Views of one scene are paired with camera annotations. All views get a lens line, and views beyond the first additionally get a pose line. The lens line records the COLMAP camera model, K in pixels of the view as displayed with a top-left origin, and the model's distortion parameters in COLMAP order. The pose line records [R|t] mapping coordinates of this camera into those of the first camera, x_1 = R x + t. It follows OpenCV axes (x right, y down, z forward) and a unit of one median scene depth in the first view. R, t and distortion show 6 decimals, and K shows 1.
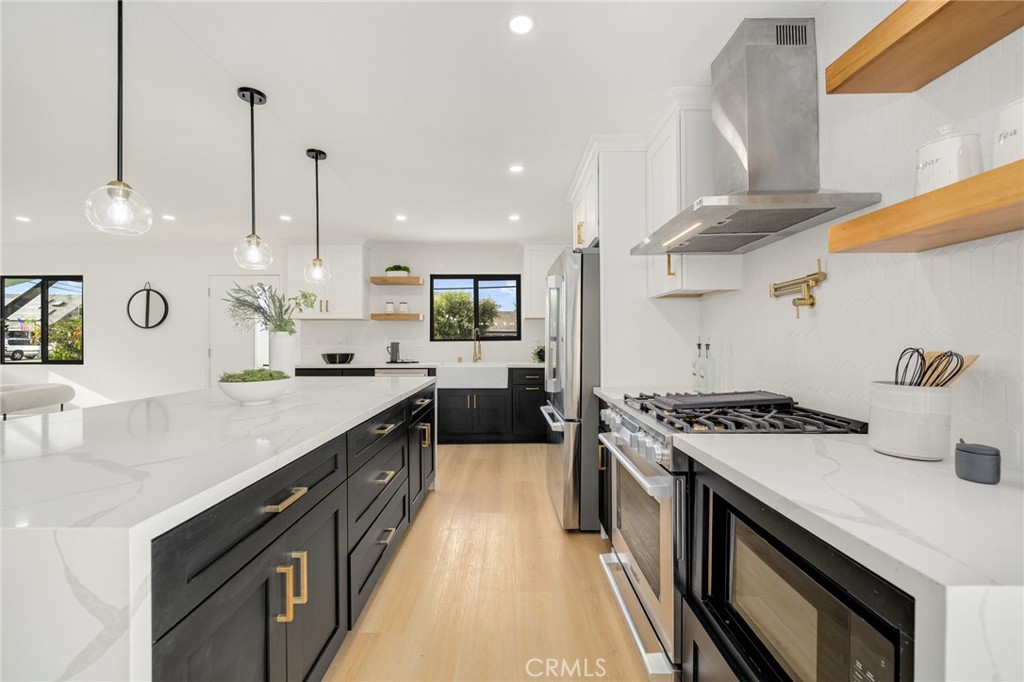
lens RADIAL K [[410.7, 0, 512.0], [0, 410.7, 341.0], [0, 0, 1]] dist [0.000225, 0.000173]
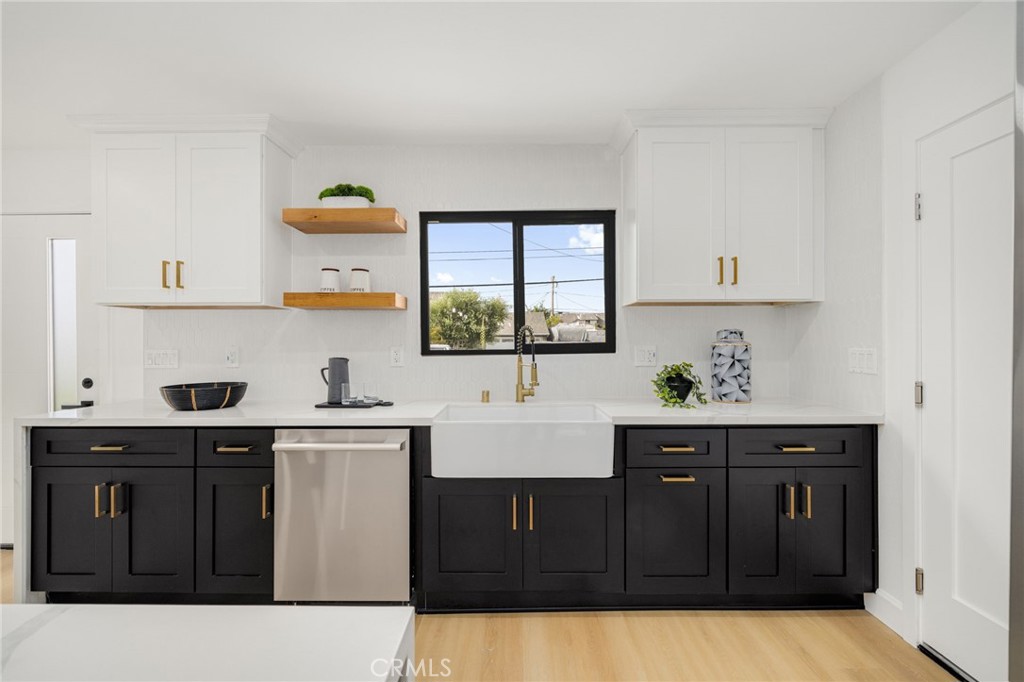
lens RADIAL K [[430.2, 0, 512.0], [0, 430.2, 341.0], [0, 0, 1]] dist [0.001154, 0.000066]
pose [[0.999830, -0.002197, -0.018305, -0.091730], [0.002006, 0.999943, -0.010444, -0.009879], [0.018327, 0.010405, 0.999778, 0.544840]]
